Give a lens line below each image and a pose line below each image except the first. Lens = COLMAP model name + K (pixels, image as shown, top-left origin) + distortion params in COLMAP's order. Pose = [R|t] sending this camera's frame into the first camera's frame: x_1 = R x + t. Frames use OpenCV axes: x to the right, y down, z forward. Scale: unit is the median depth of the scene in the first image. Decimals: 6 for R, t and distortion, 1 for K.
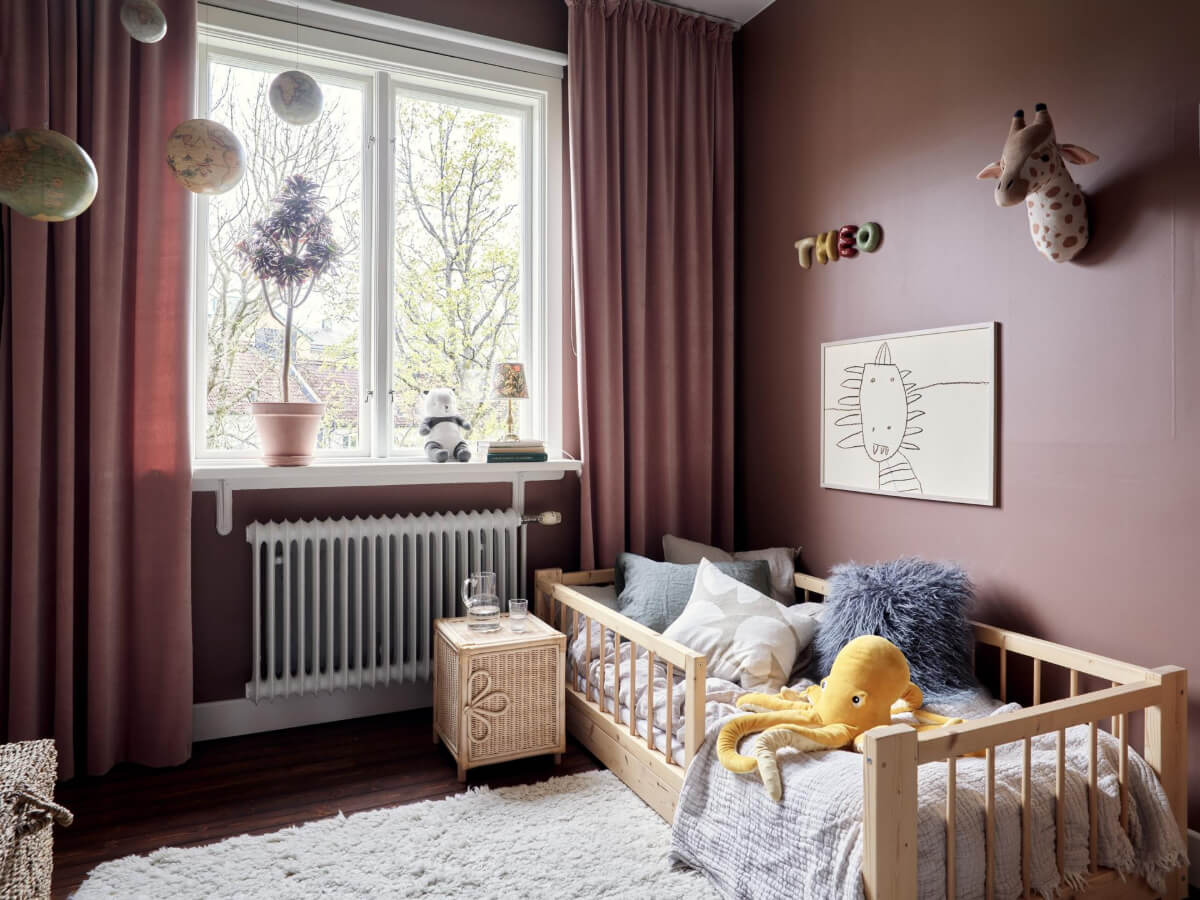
lens RADIAL K [[756.1, 0, 599.8], [0, 756.1, 409.5], [0, 0, 1]] dist [-0.031456, 0.017519]
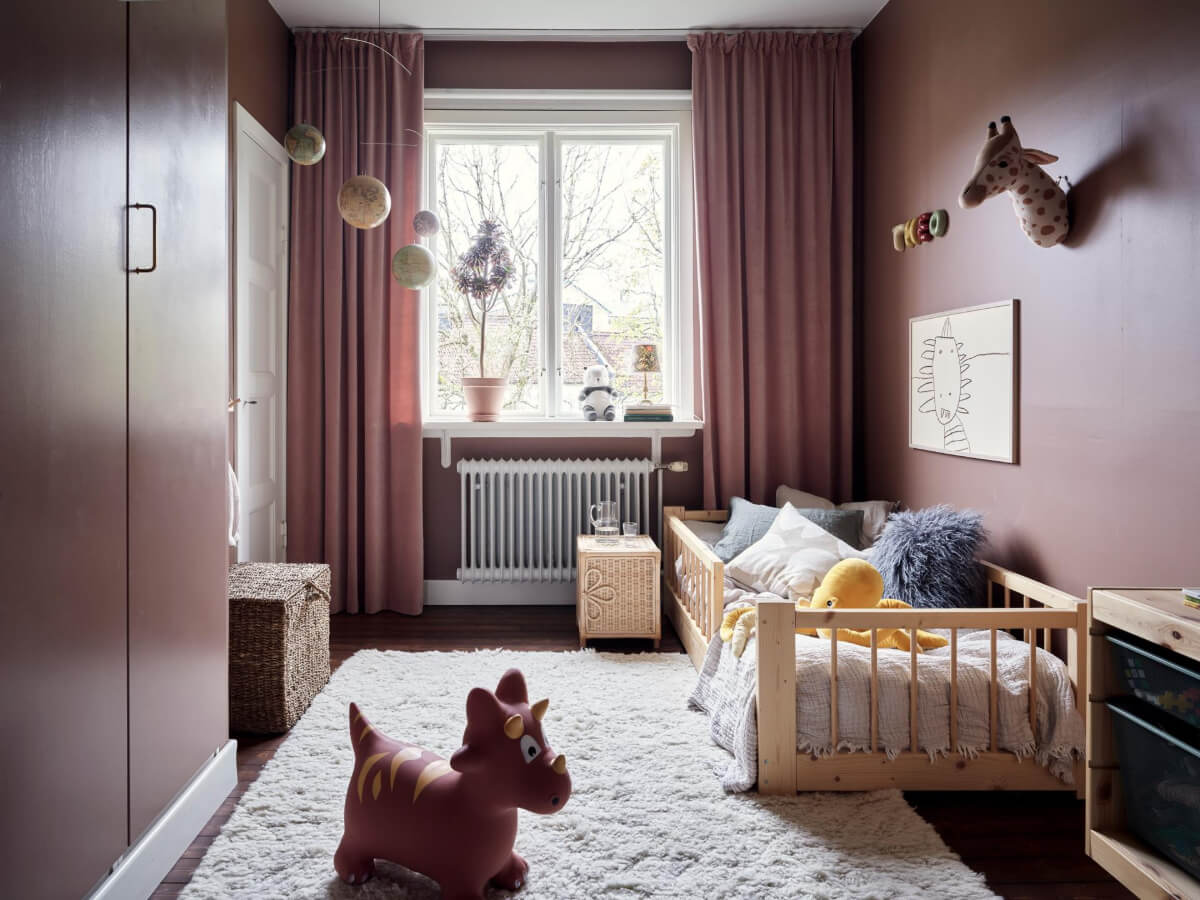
lens RADIAL K [[827.9, 0, 600.6], [0, 827.9, 378.4], [0, 0, 1]] dist [-0.005408, 0.000223]
pose [[0.913618, -0.010459, -0.406438, 0.441996], [0.011626, 0.999932, 0.000401, -0.006141], [0.406406, -0.005091, 0.913678, -0.364492]]
